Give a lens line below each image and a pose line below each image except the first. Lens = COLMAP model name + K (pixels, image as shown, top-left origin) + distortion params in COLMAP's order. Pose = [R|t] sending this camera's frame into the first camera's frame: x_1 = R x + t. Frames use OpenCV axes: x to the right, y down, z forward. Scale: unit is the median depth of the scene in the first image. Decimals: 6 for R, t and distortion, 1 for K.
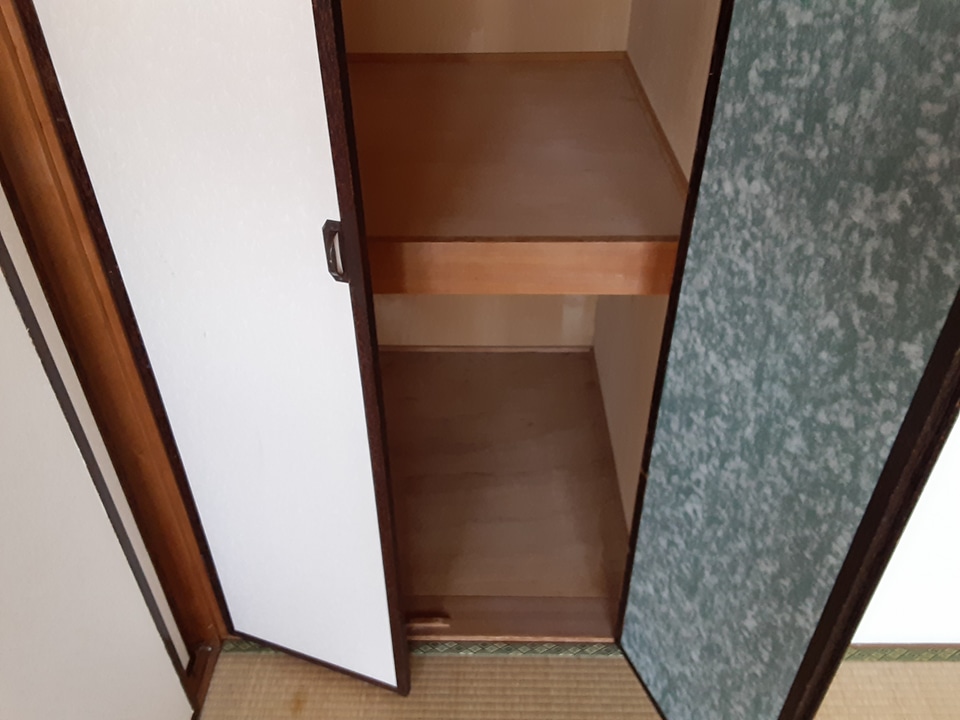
lens RADIAL K [[772.7, 0, 473.4], [0, 772.7, 363.3], [0, 0, 1]] dist [0.124547, -0.206991]
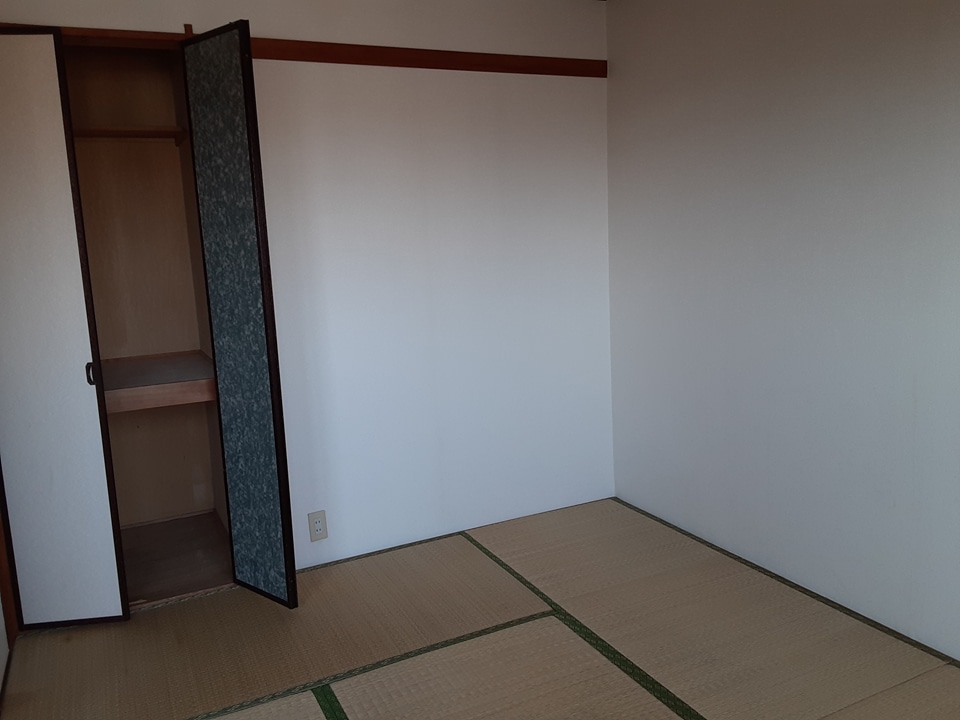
lens RADIAL K [[772.7, 0, 473.4], [0, 772.7, 363.3], [0, 0, 1]] dist [0.124547, -0.206991]
pose [[0.890041, -0.098648, 0.445080, -0.212798], [0.303816, 0.856250, -0.417770, 1.577547], [-0.339887, 0.507055, 0.792068, -1.981525]]
